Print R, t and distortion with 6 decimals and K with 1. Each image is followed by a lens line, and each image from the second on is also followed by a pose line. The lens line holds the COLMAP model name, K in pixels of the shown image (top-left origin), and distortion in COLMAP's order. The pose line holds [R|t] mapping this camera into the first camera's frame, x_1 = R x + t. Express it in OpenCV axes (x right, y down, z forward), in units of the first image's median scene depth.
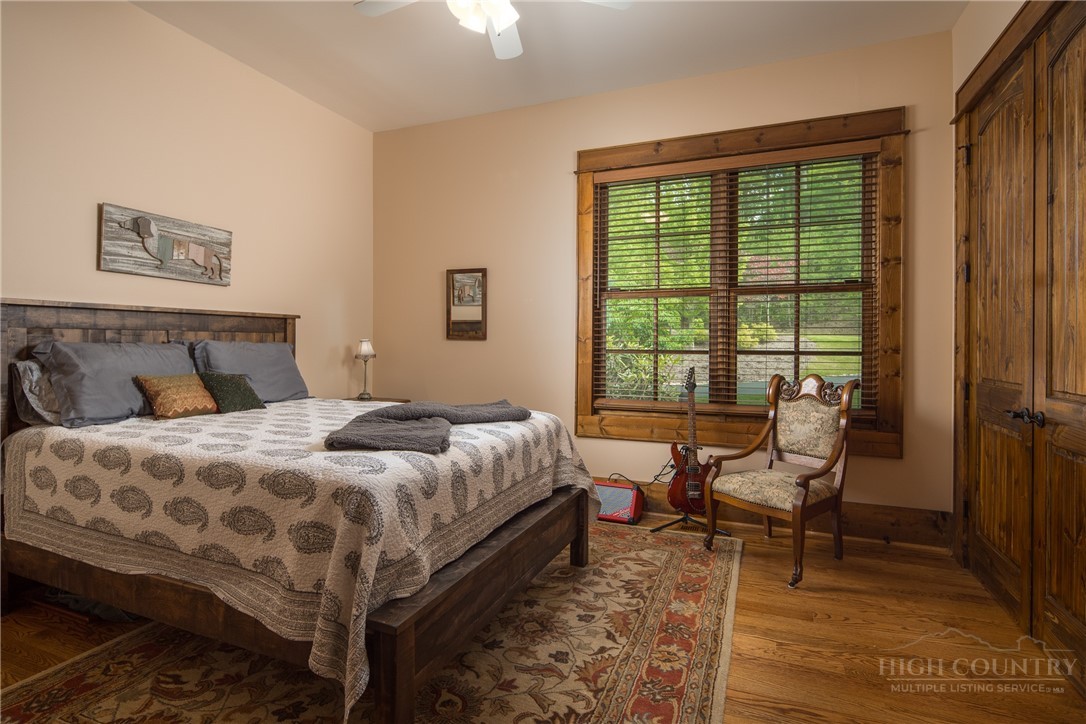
lens RADIAL K [[531.5, 0, 543.0], [0, 531.5, 338.9], [0, 0, 1]] dist [0.001330, -0.000223]
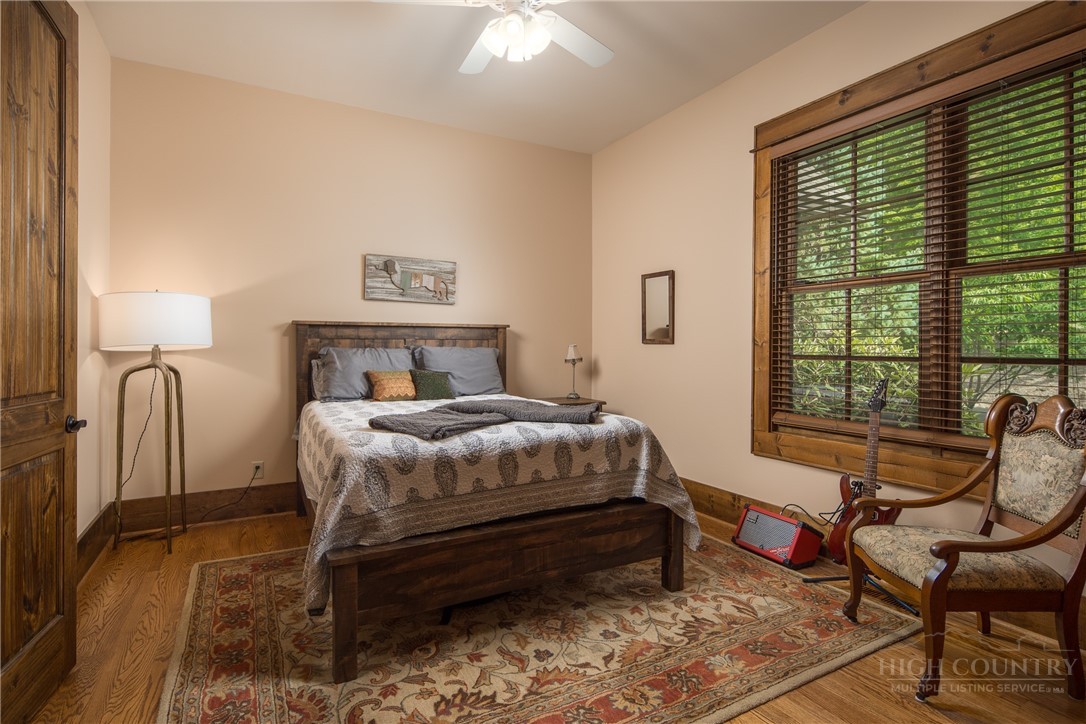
lens RADIAL K [[536.1, 0, 542.0], [0, 536.1, 342.6], [0, 0, 1]] dist [0.001637, -0.000790]
pose [[0.780554, -0.009623, -0.625015, 0.470756], [0.007557, 0.999954, -0.005957, 0.003968], [0.625043, -0.000074, 0.780590, 0.136827]]
